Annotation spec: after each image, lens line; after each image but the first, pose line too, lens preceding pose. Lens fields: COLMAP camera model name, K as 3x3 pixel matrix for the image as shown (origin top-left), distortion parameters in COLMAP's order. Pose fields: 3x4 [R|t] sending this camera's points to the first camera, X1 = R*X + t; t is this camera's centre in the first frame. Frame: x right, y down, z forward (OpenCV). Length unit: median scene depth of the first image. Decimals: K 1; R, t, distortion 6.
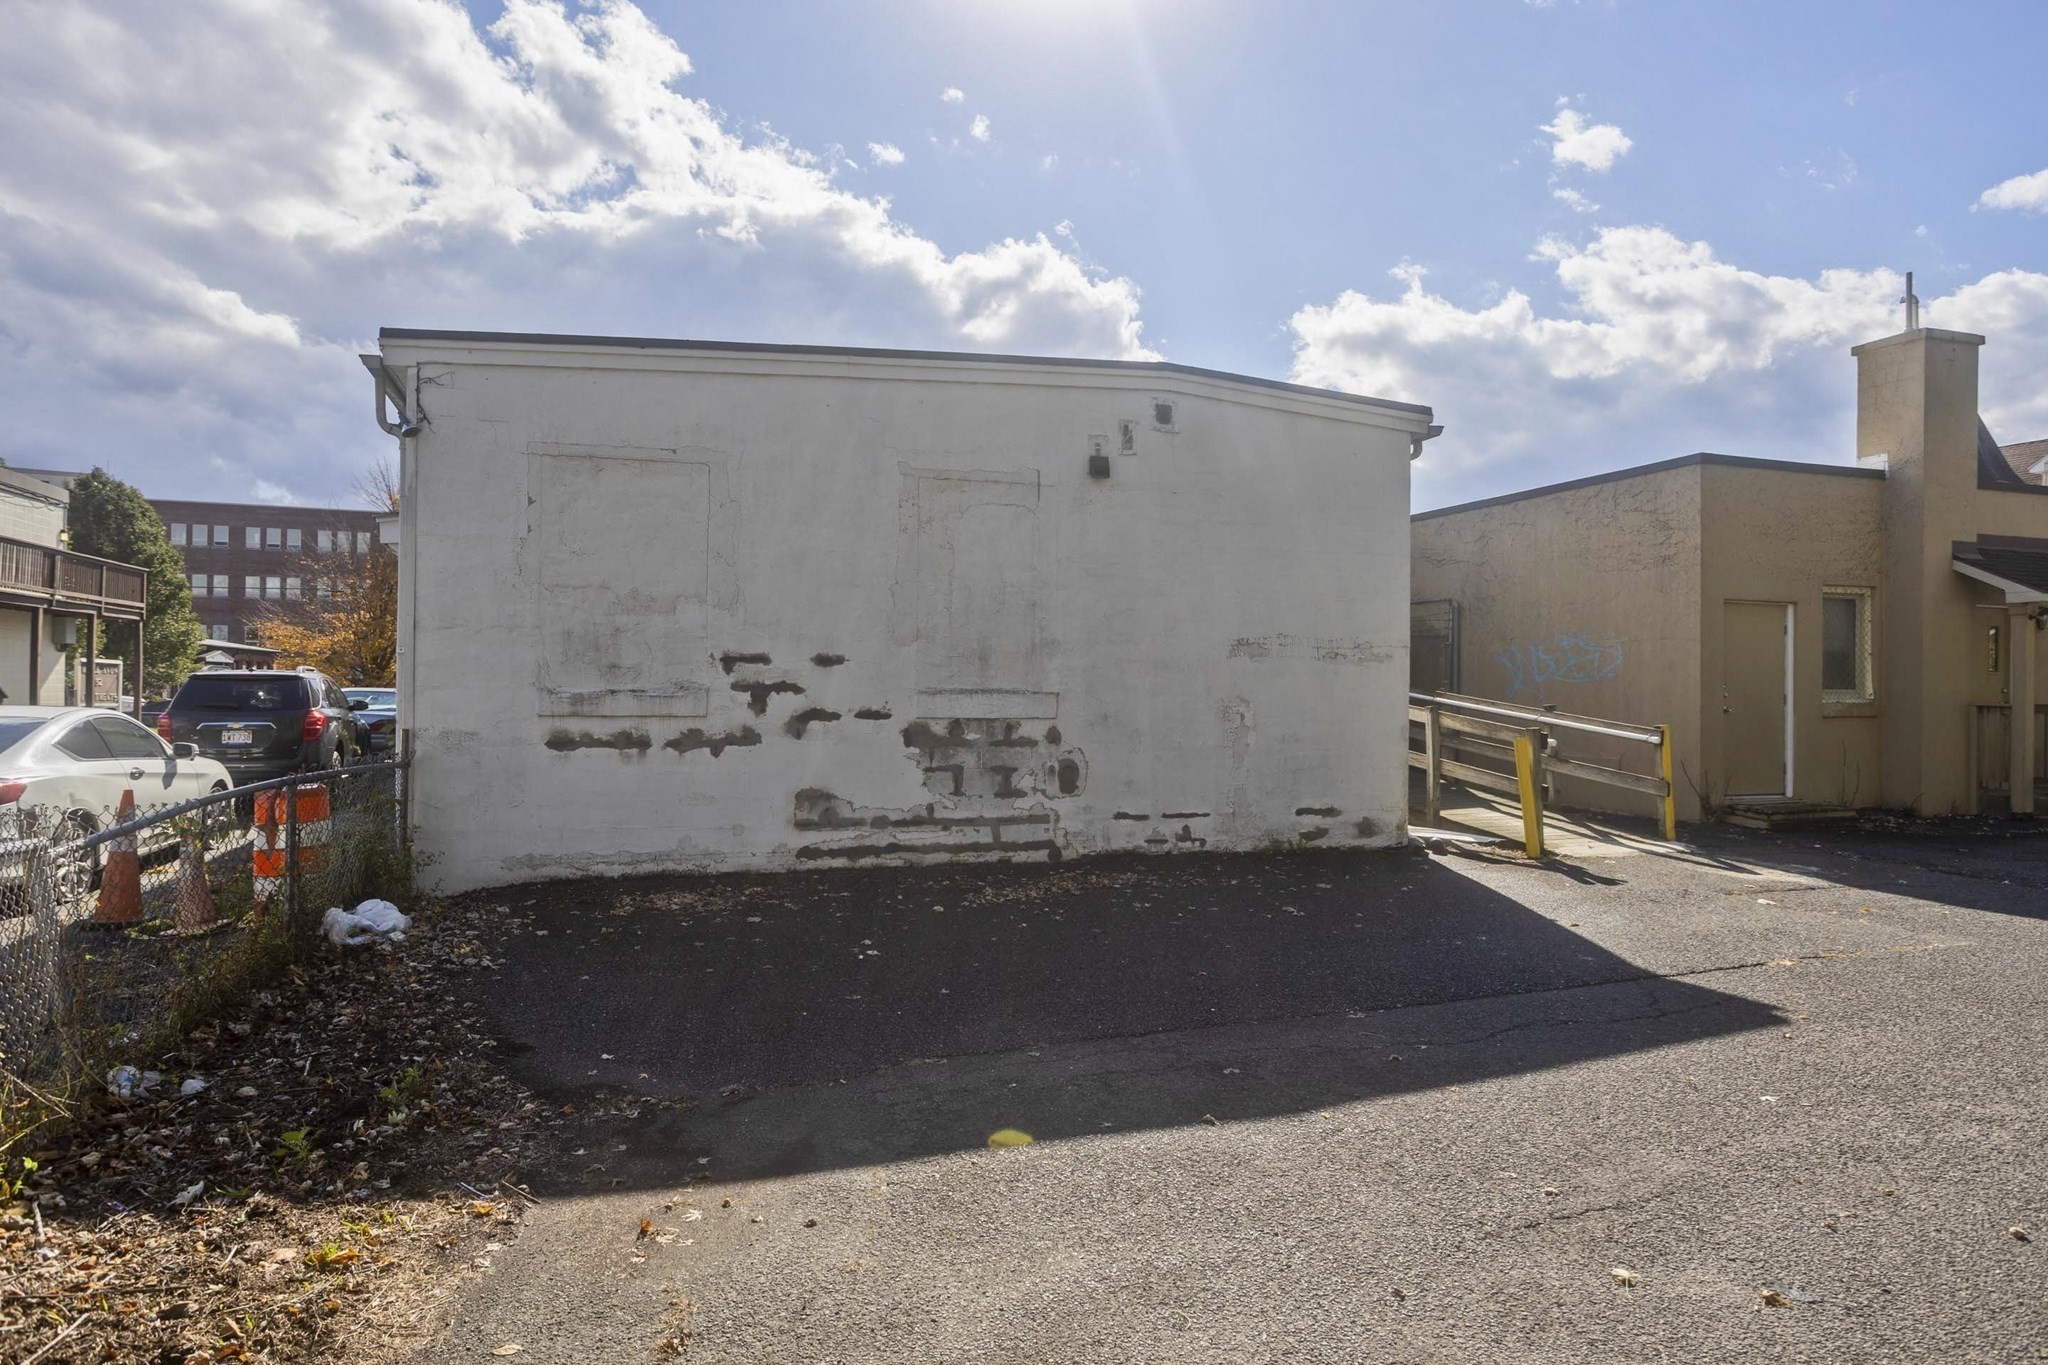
lens RADIAL K [[1234.7, 0, 1023.4], [0, 1234.7, 688.6], [0, 0, 1]] dist [-0.031559, -0.001713]
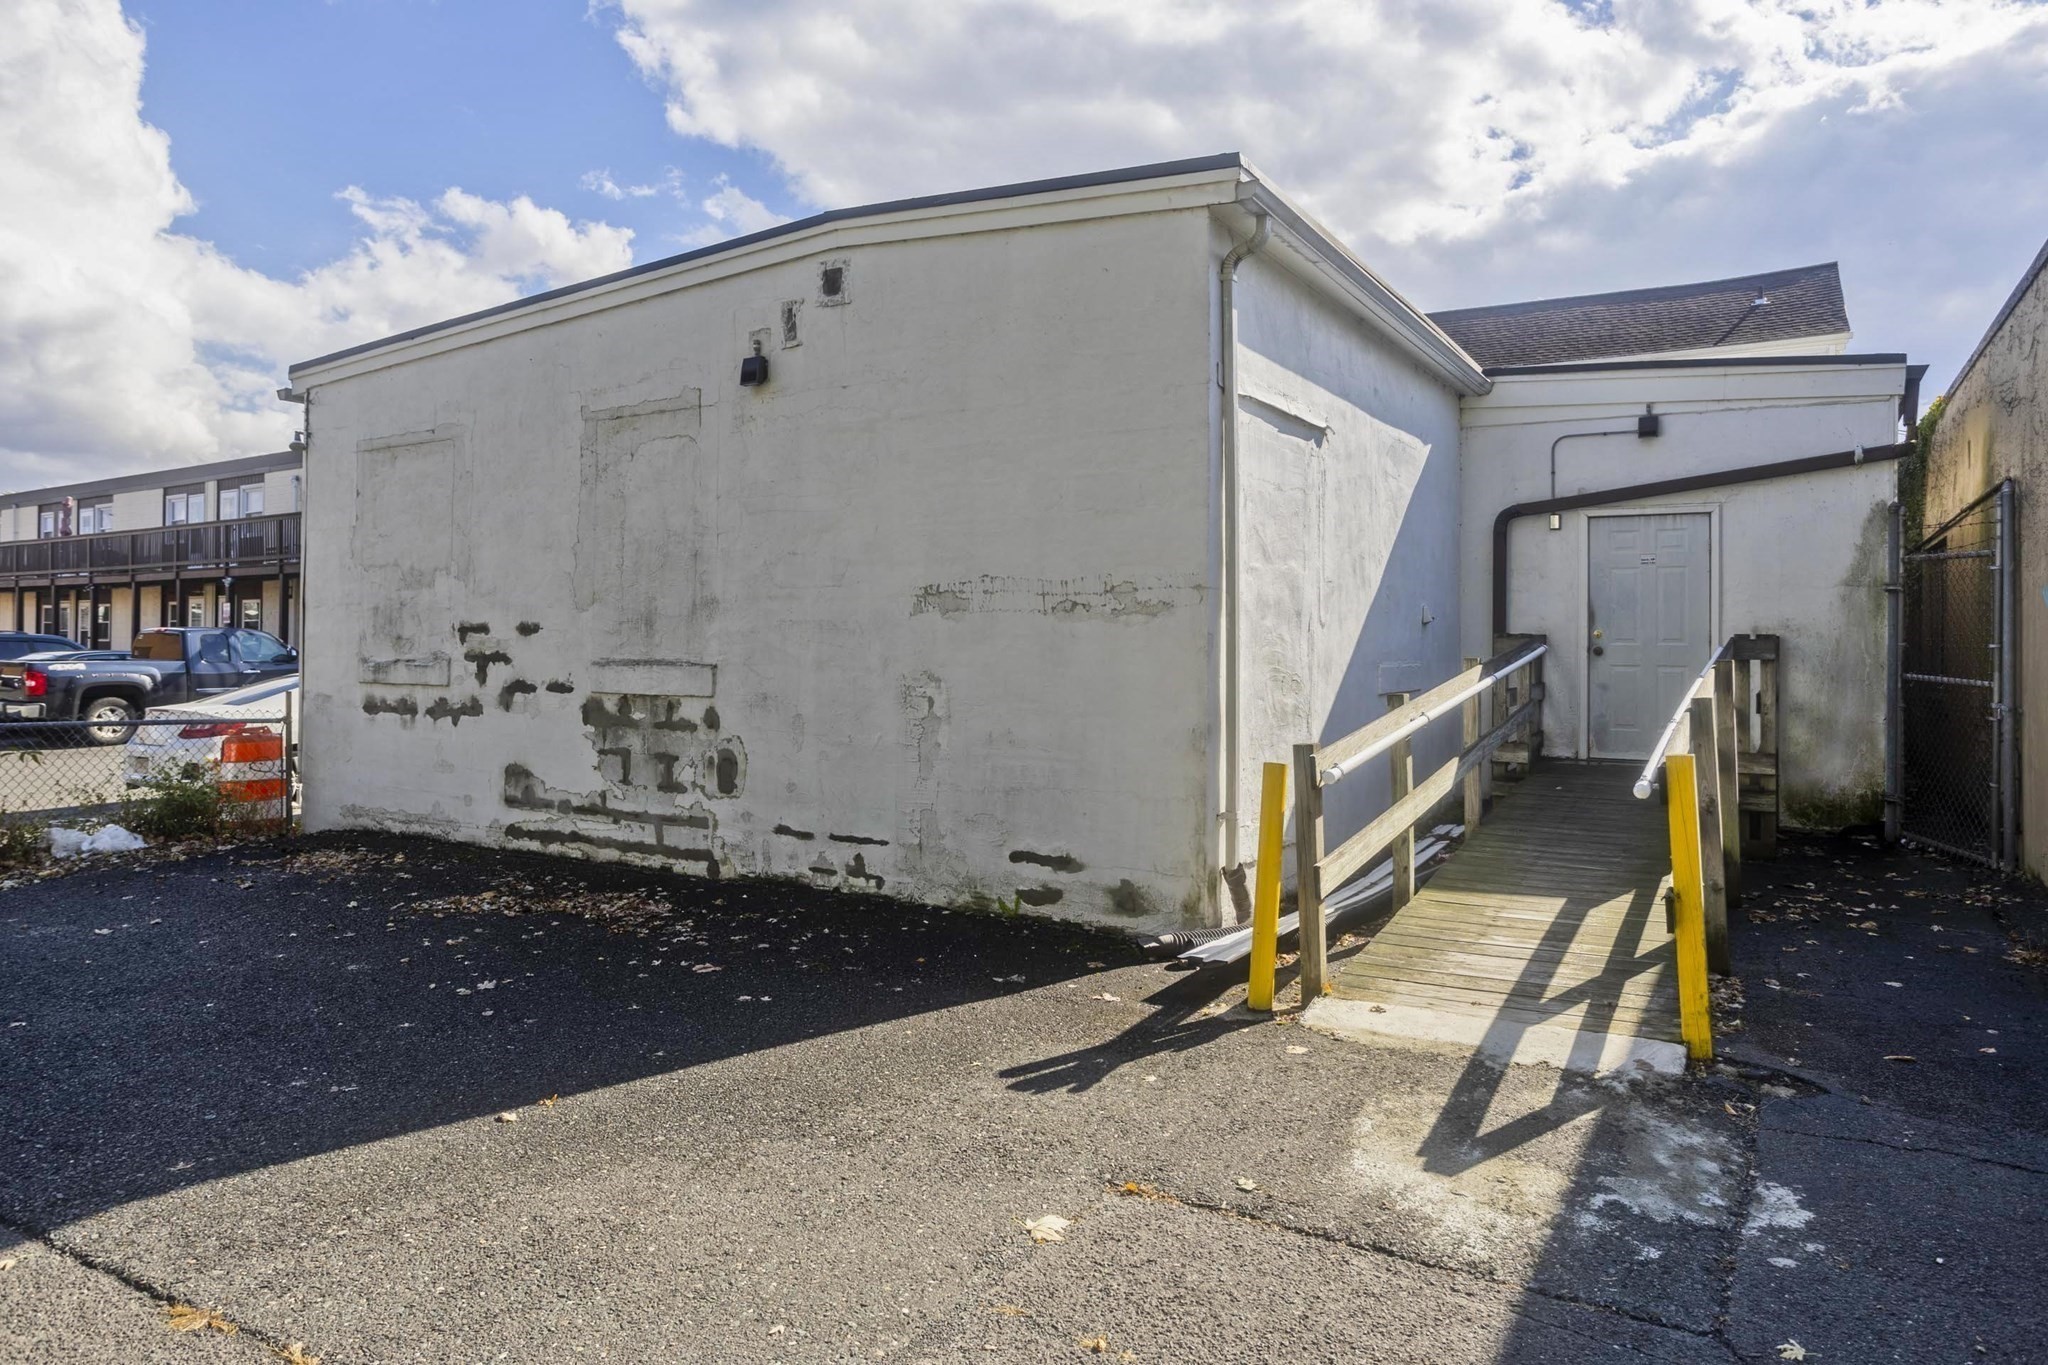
lens RADIAL K [[1256.2, 0, 998.0], [0, 1256.2, 625.8], [0, 0, 1]] dist [-0.009814, -0.001040]
pose [[0.647129, -0.017948, -0.762170, 0.751932], [-0.001395, 0.999693, -0.024725, -0.001812], [0.762380, 0.017063, 0.646905, 0.611770]]
